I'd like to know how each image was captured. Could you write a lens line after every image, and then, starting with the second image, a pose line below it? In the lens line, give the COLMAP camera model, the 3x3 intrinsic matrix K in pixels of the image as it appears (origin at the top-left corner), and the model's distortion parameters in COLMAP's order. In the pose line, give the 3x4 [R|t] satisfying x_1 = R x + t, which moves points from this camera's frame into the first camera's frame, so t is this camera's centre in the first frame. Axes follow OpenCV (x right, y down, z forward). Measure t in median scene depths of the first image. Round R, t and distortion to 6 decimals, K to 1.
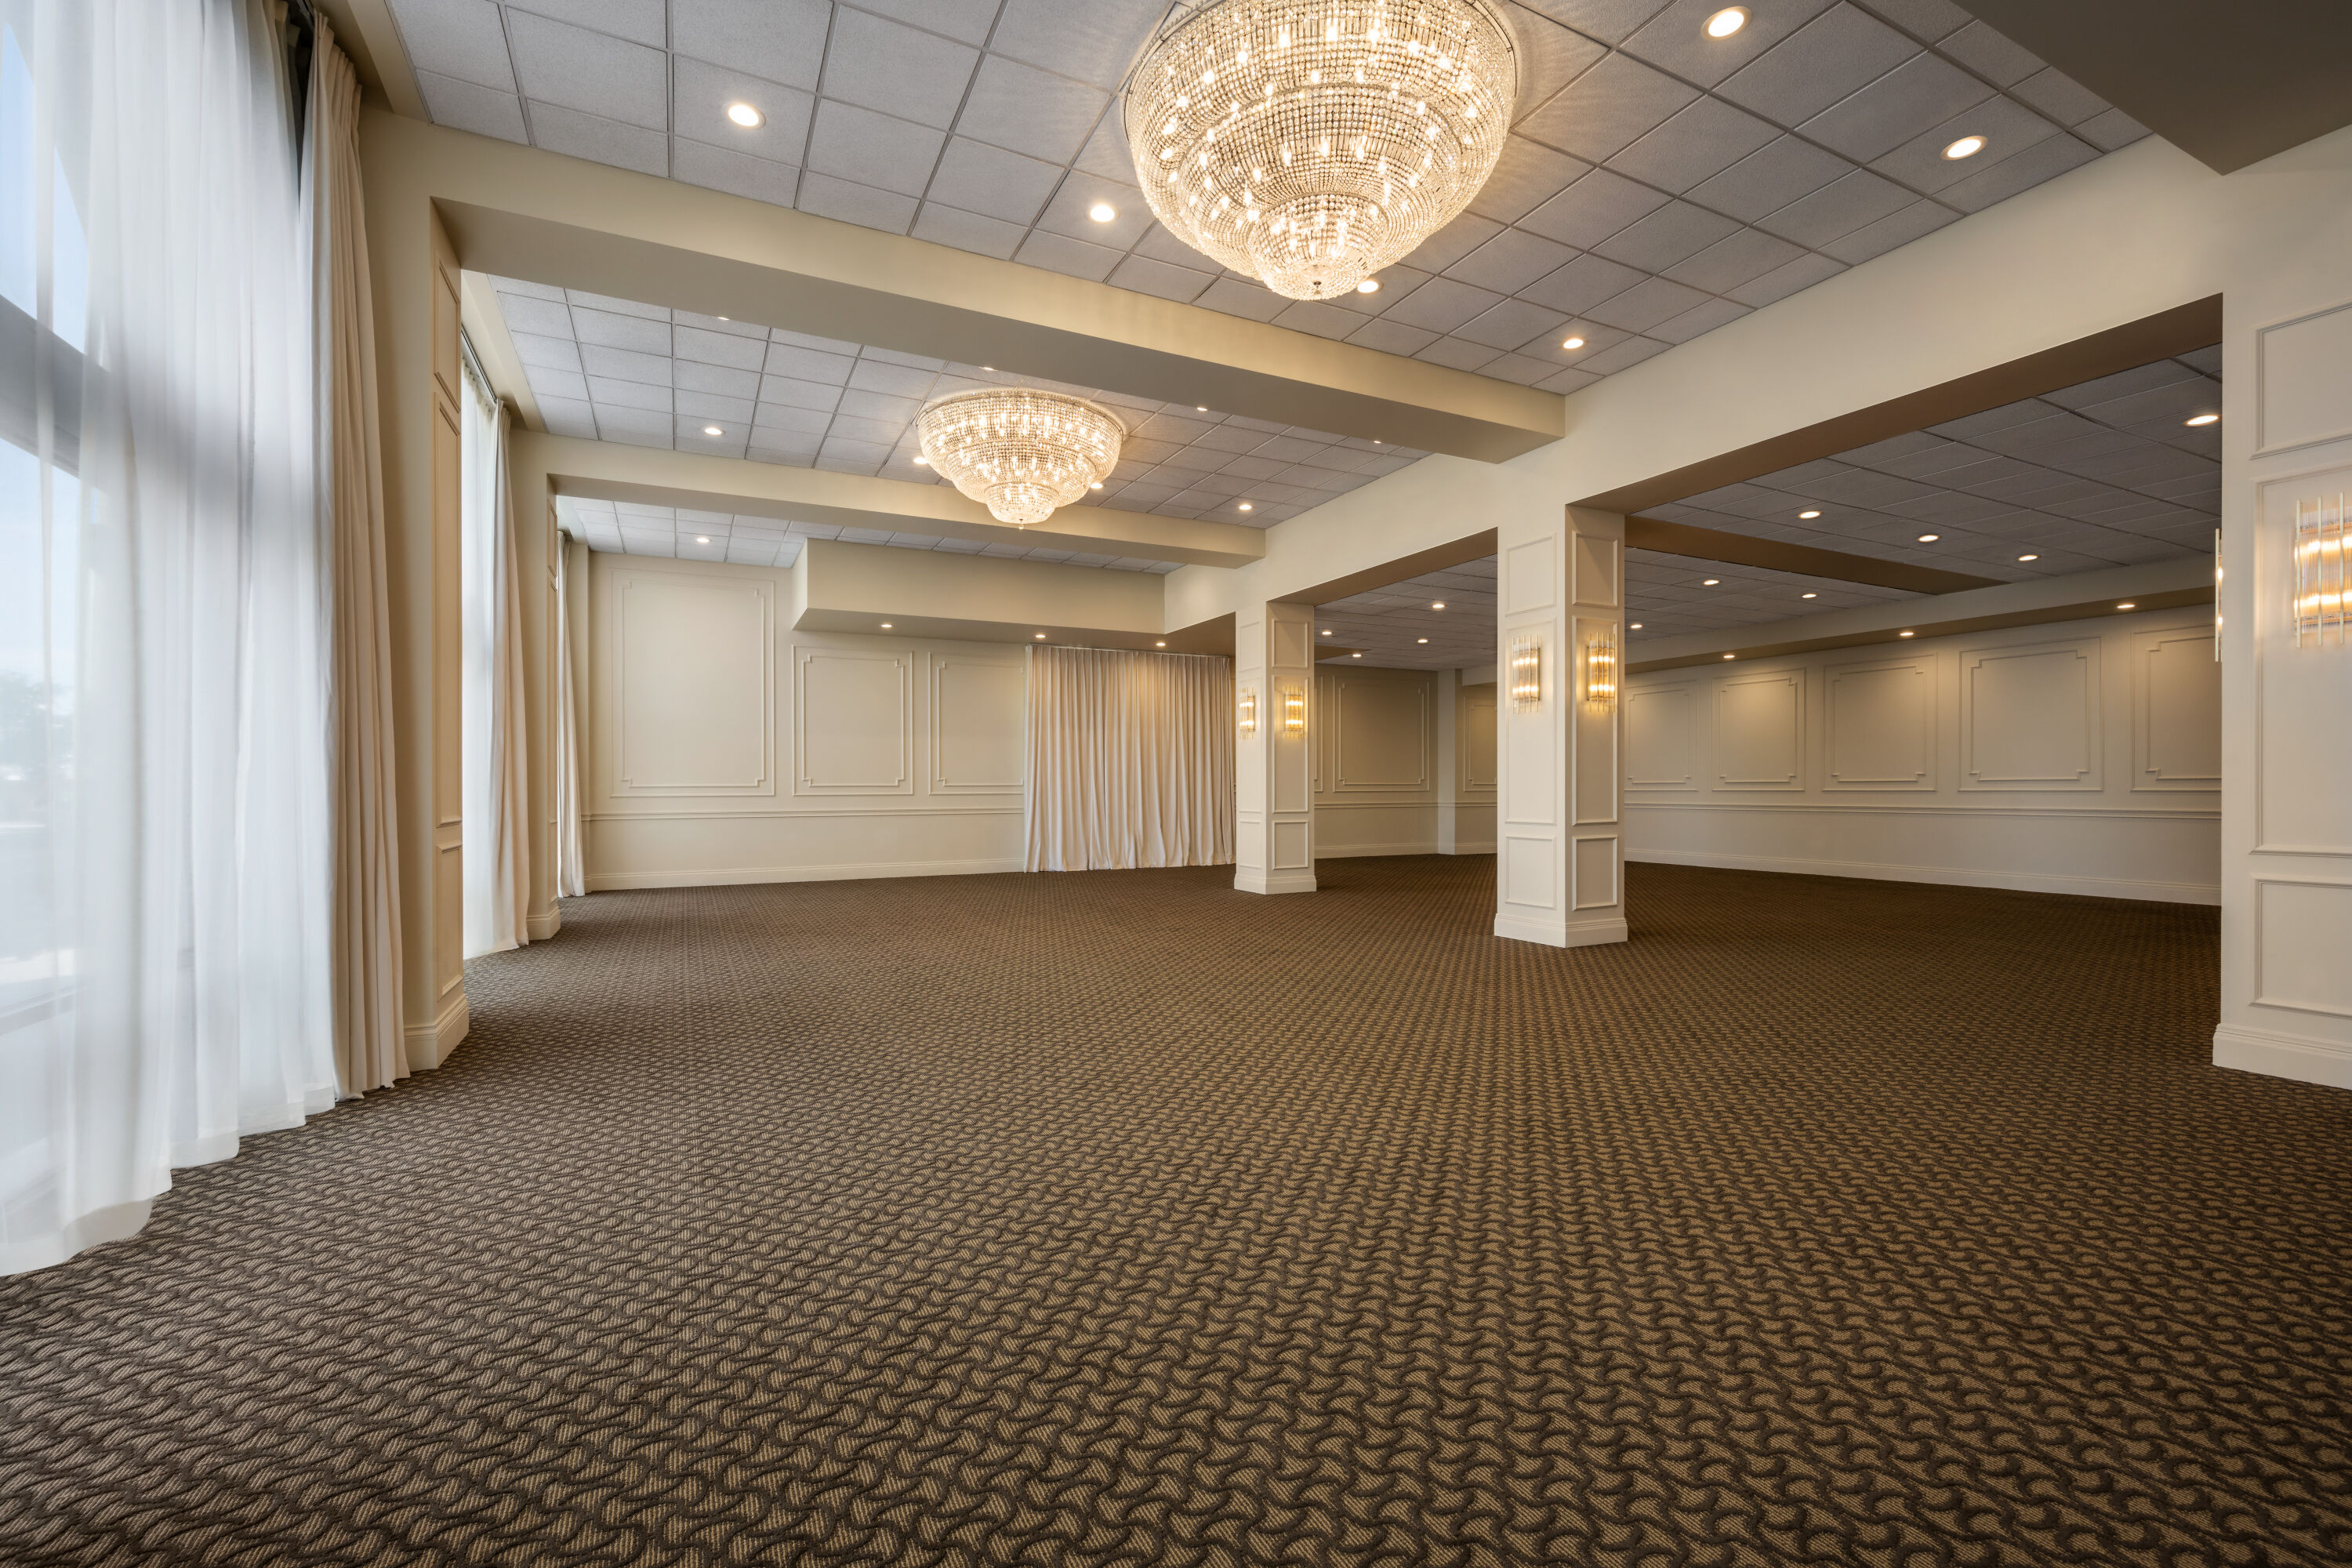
lens RADIAL K [[993.7, 0, 1170.5], [0, 993.7, 782.7], [0, 0, 1]] dist [0.003159, -0.000349]
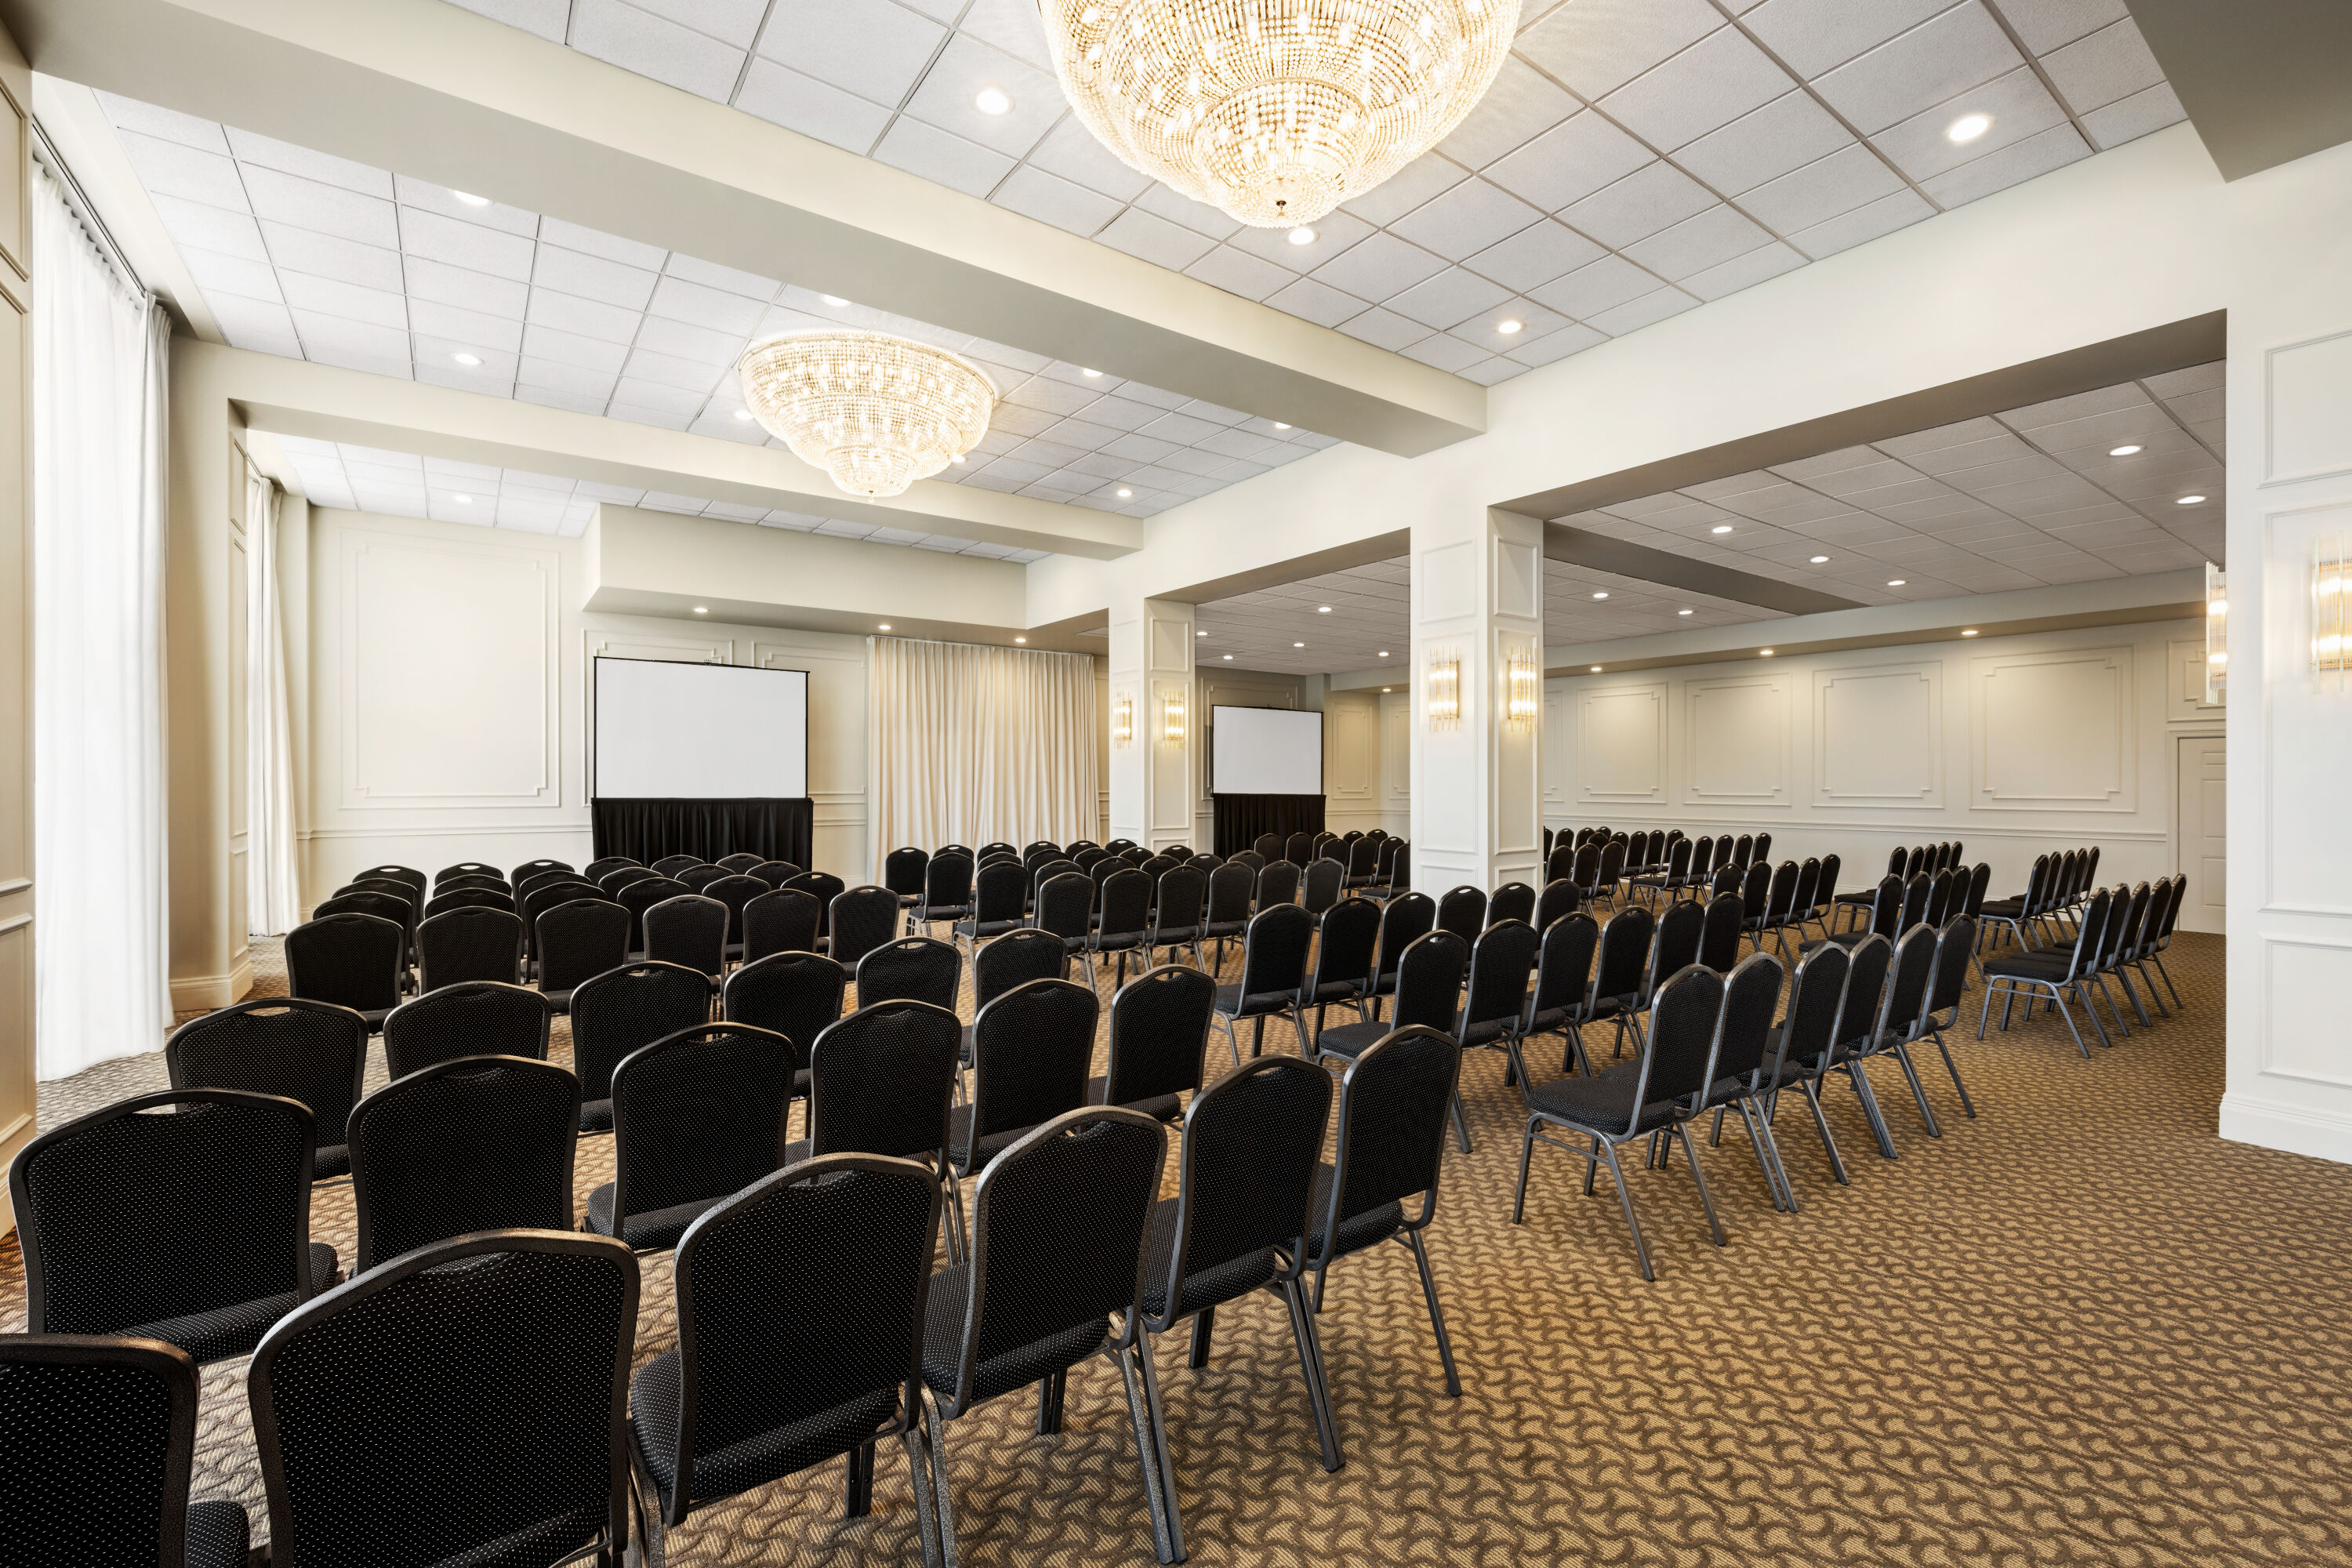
lens RADIAL K [[993.7, 0, 1182.3], [0, 993.7, 785.8], [0, 0, 1]] dist [0.003159, -0.000349]
pose [[0.985157, 0.003105, 0.171627, -0.034165], [-0.004749, 0.999947, 0.009167, -0.023879], [-0.171590, -0.009845, 0.985119, 0.120833]]
